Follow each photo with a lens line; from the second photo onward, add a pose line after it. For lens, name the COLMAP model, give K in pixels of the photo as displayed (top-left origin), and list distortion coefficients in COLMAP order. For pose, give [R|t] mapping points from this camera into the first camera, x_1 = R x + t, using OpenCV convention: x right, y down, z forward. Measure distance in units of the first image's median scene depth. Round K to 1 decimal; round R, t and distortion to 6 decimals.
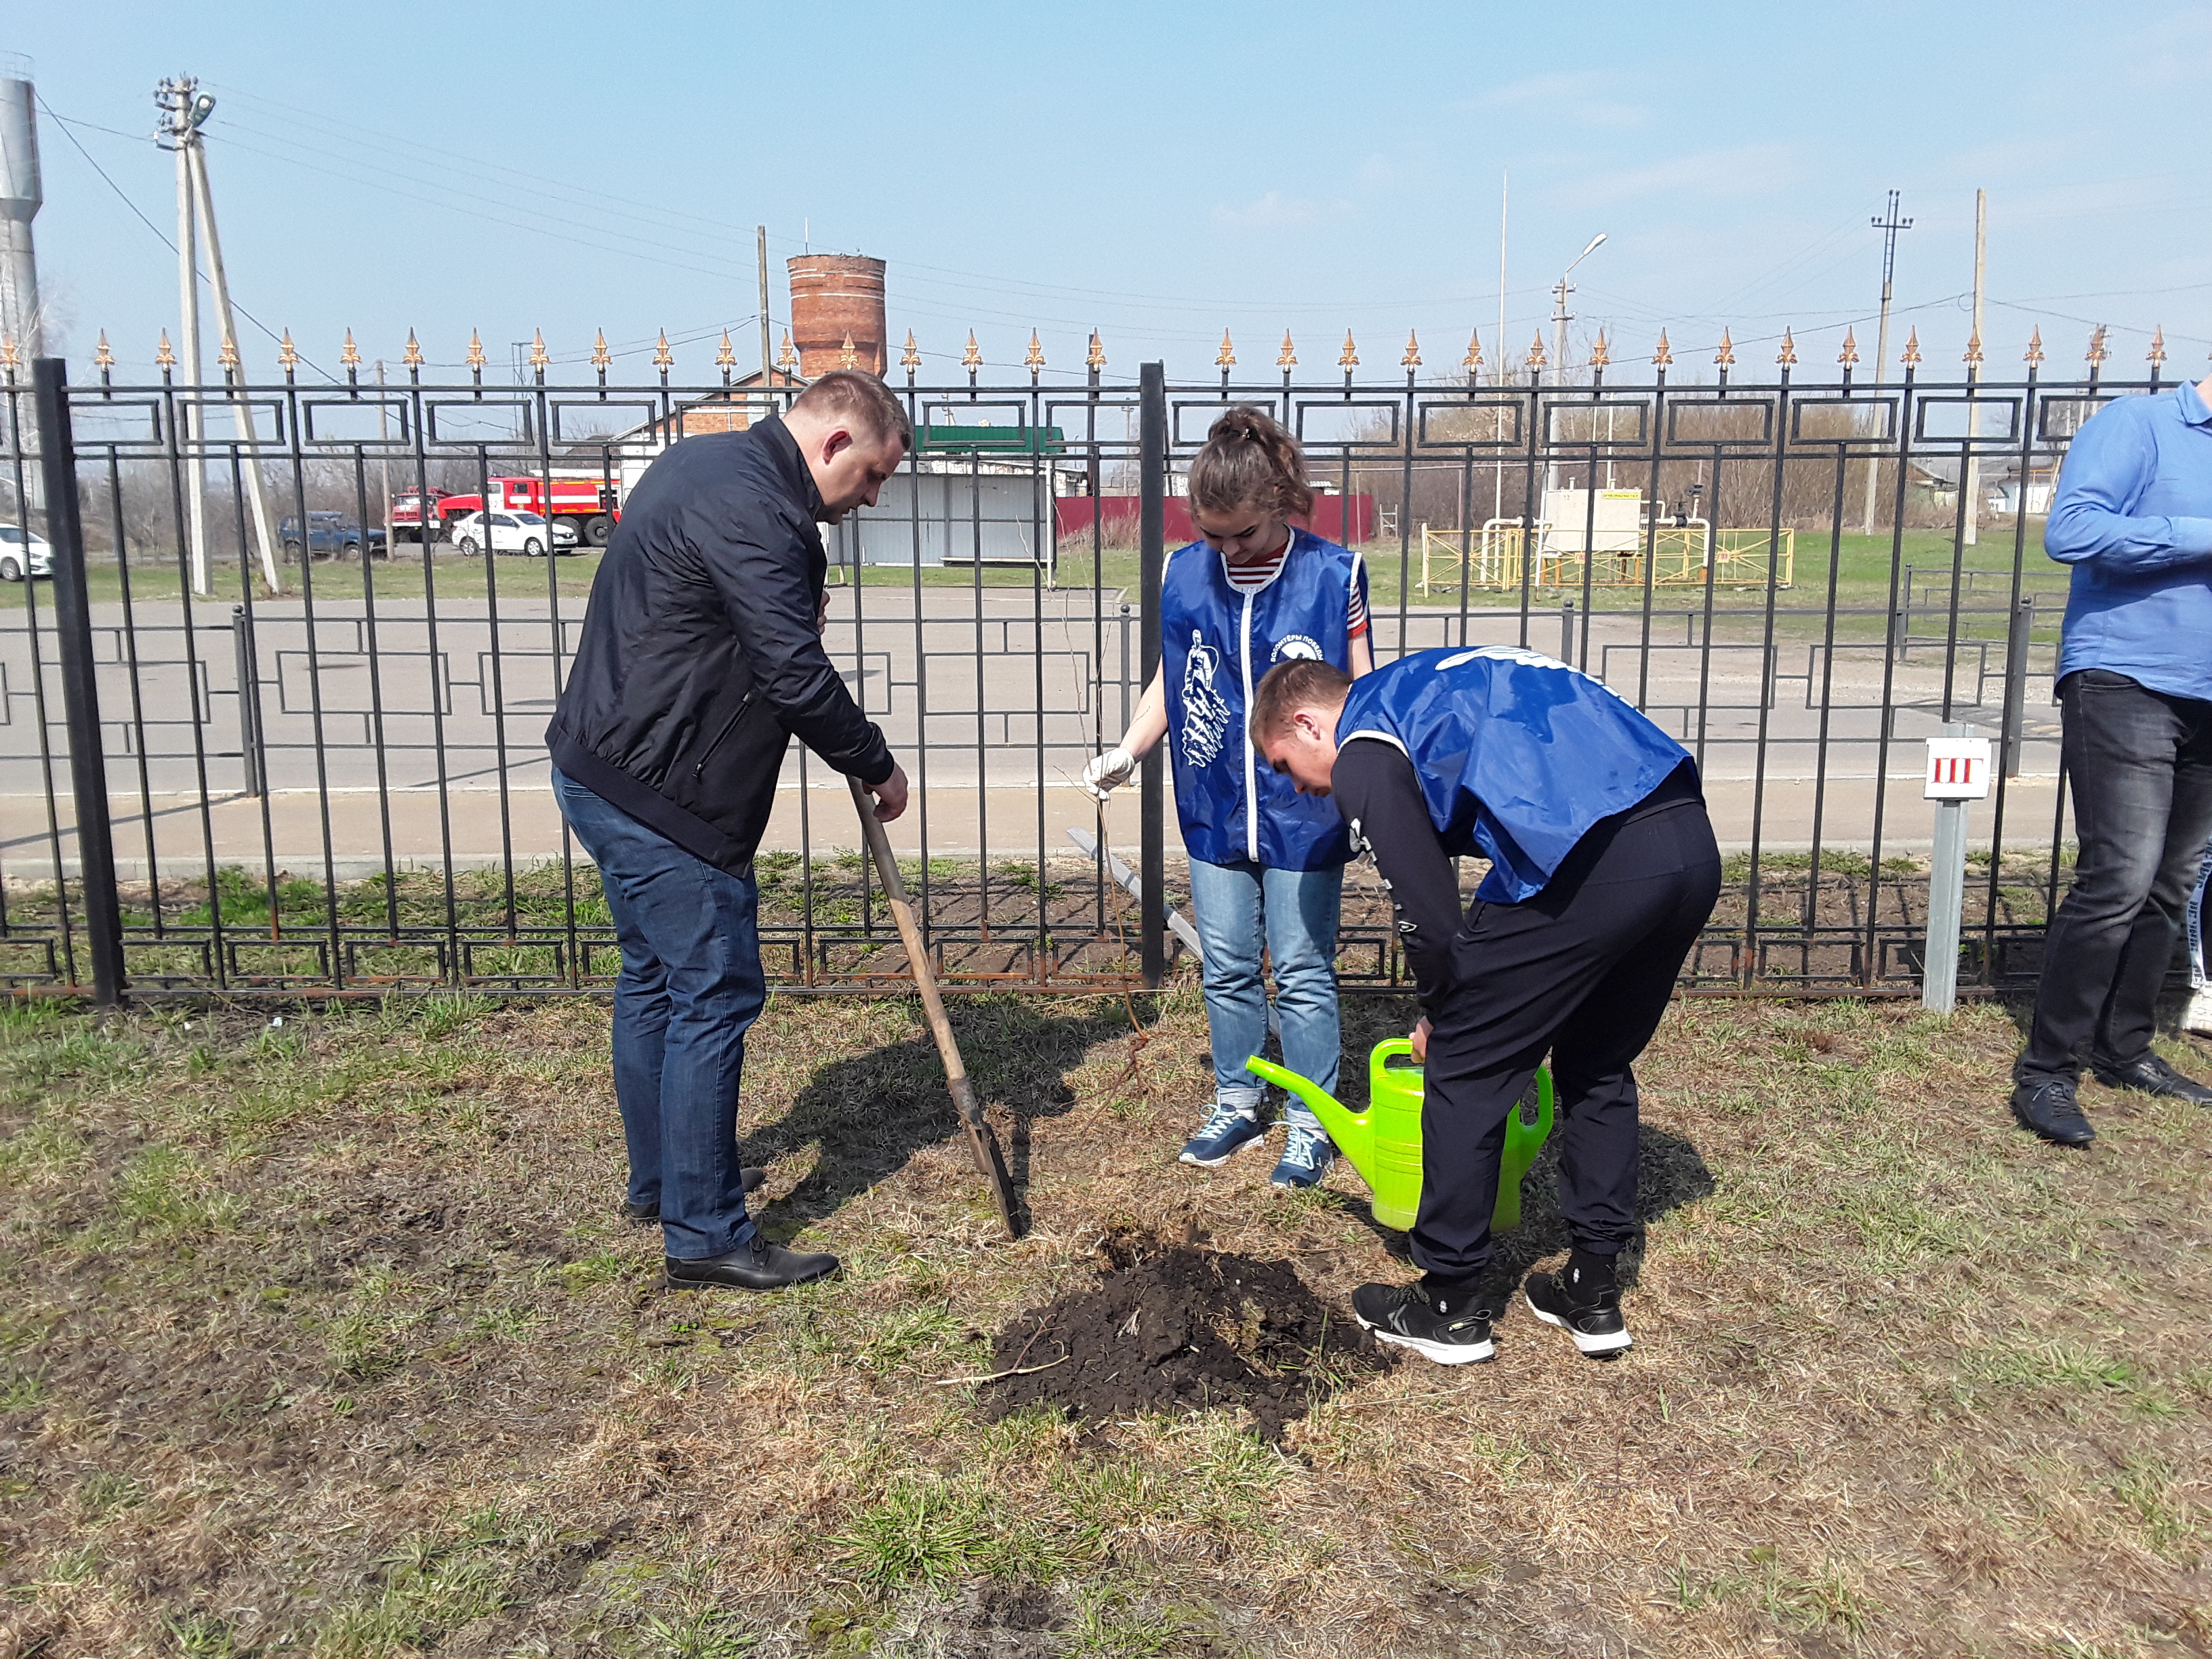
lens RADIAL K [[1723.4, 0, 1080.4], [0, 1723.4, 826.1], [0, 0, 1]] dist [0.125623, -0.174931]
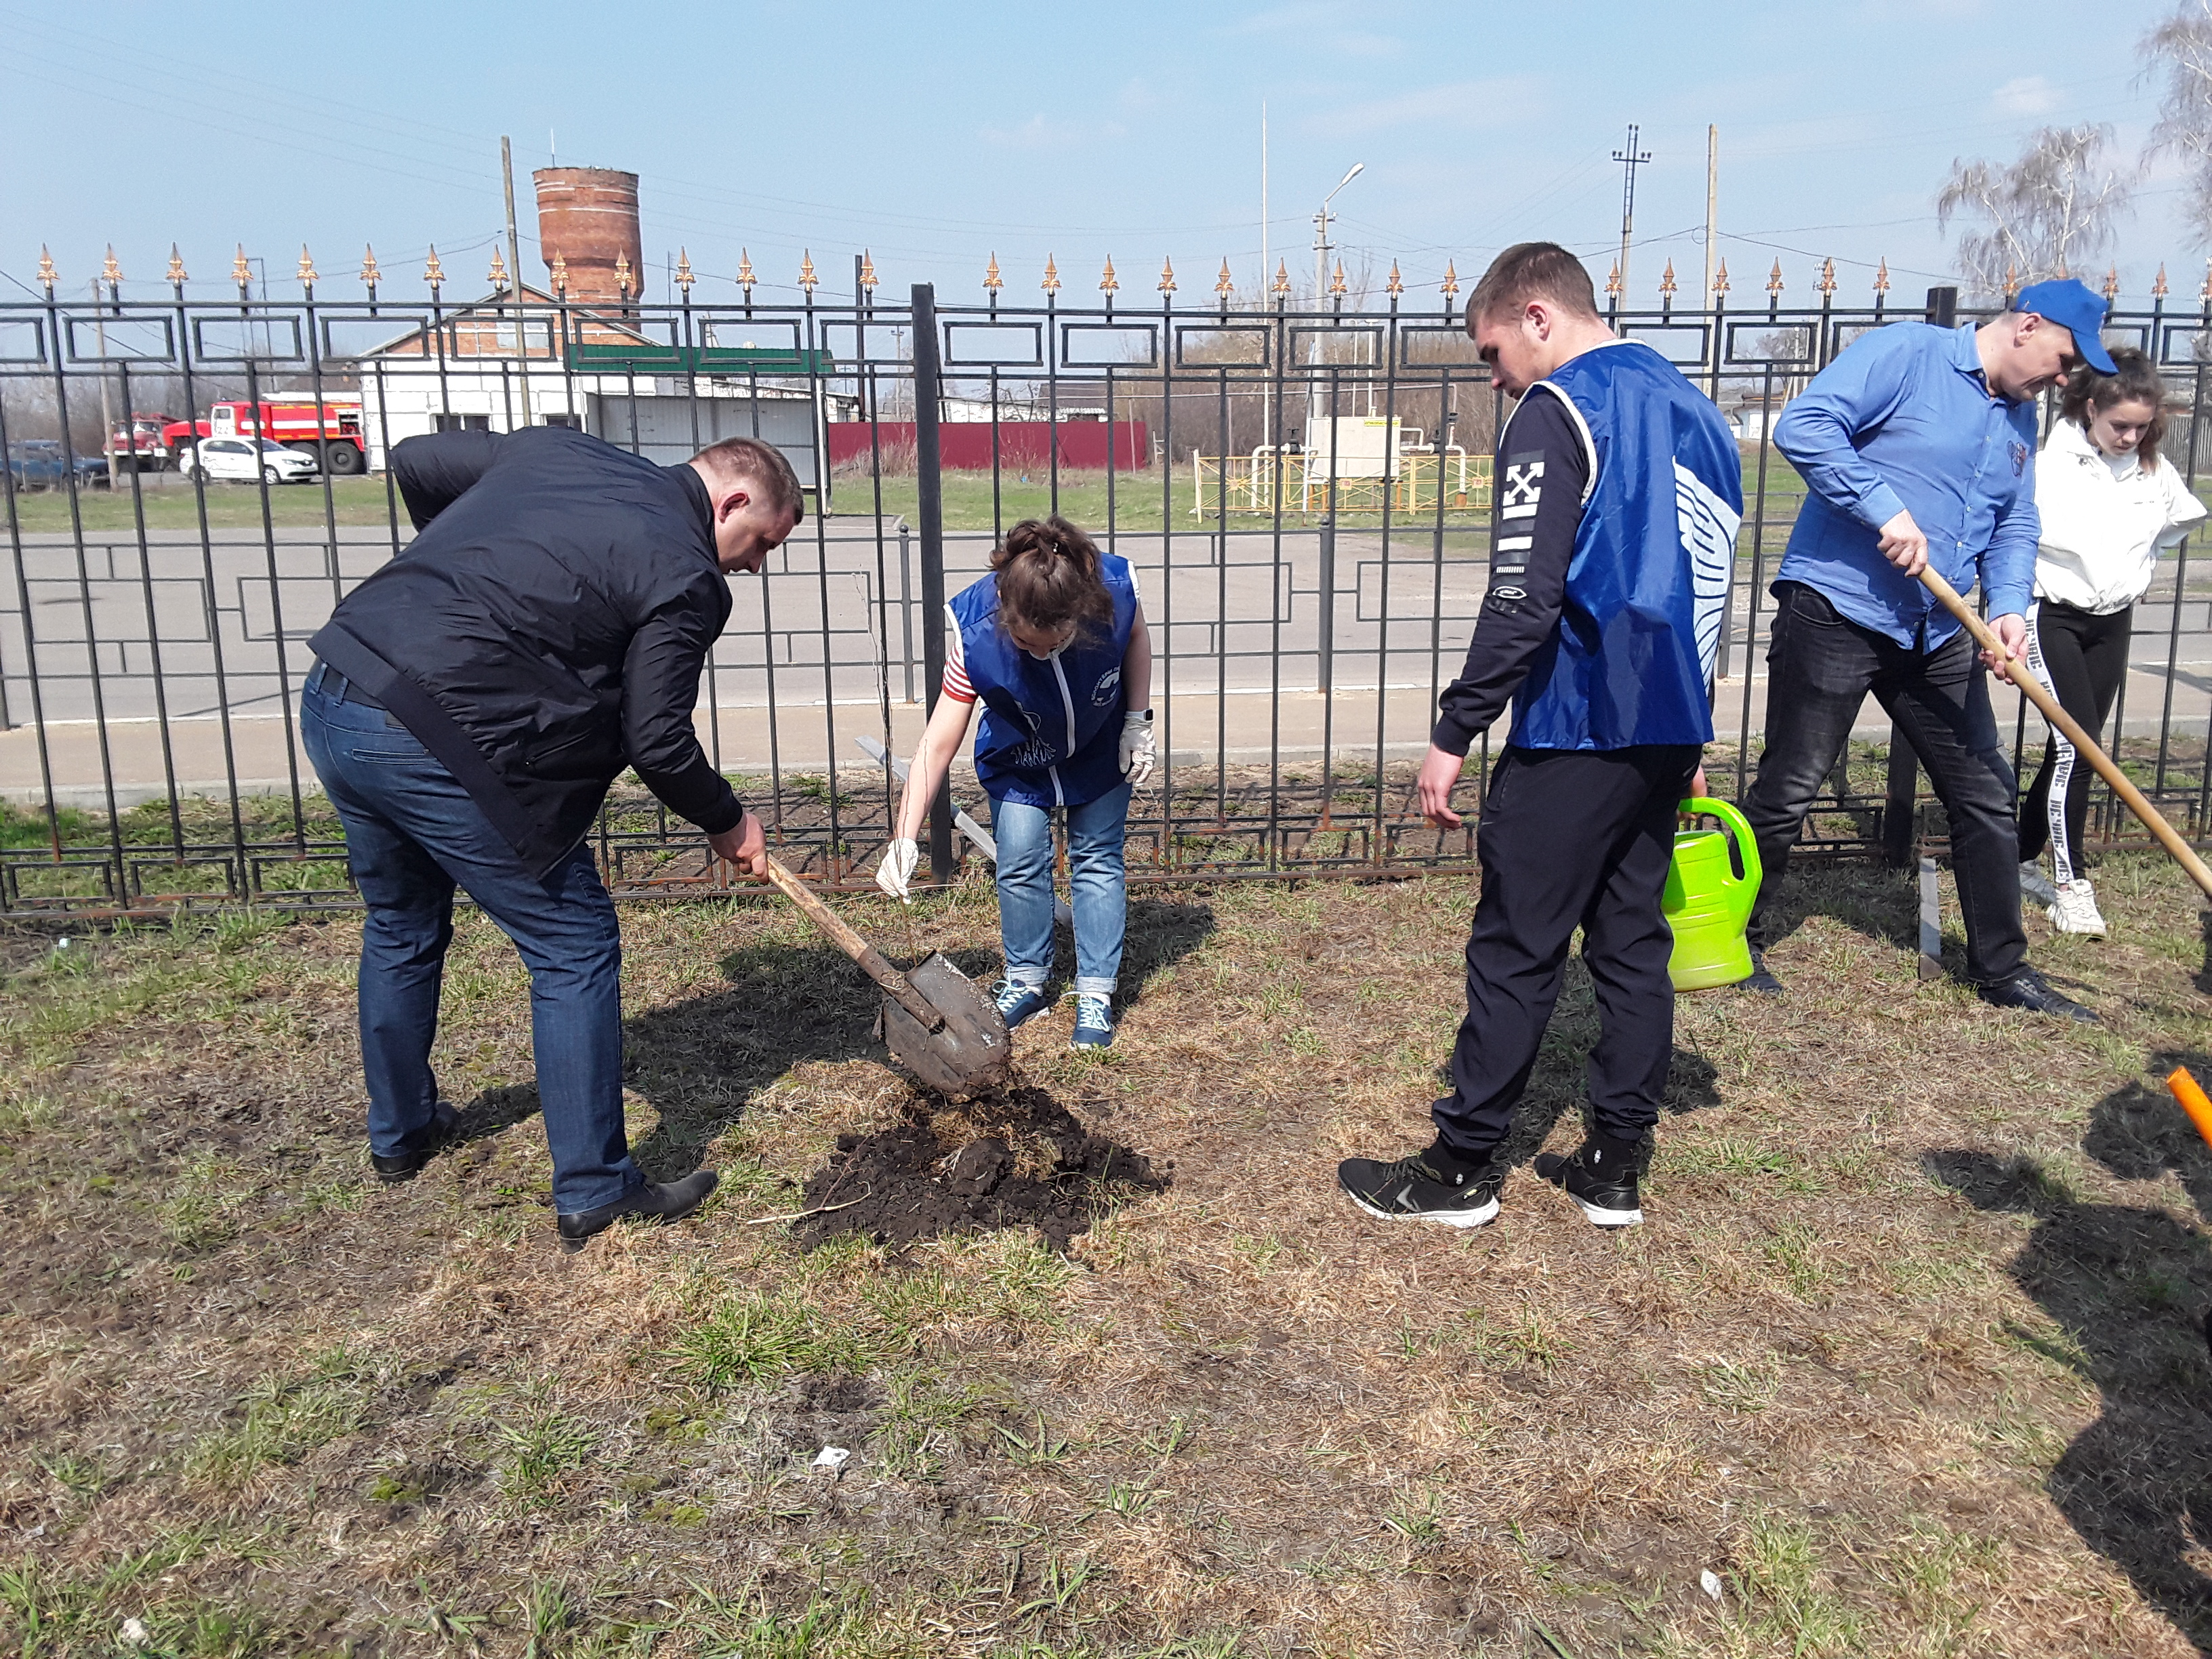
lens RADIAL K [[1755.6, 0, 1106.0], [0, 1755.6, 829.5], [0, 0, 1]] dist [0.104733, -0.161978]
pose [[0.990298, -0.035358, 0.134388, -0.003082], [0.030514, 0.998814, 0.037931, 0.030598], [-0.135570, -0.033462, 0.990203, -0.102548]]
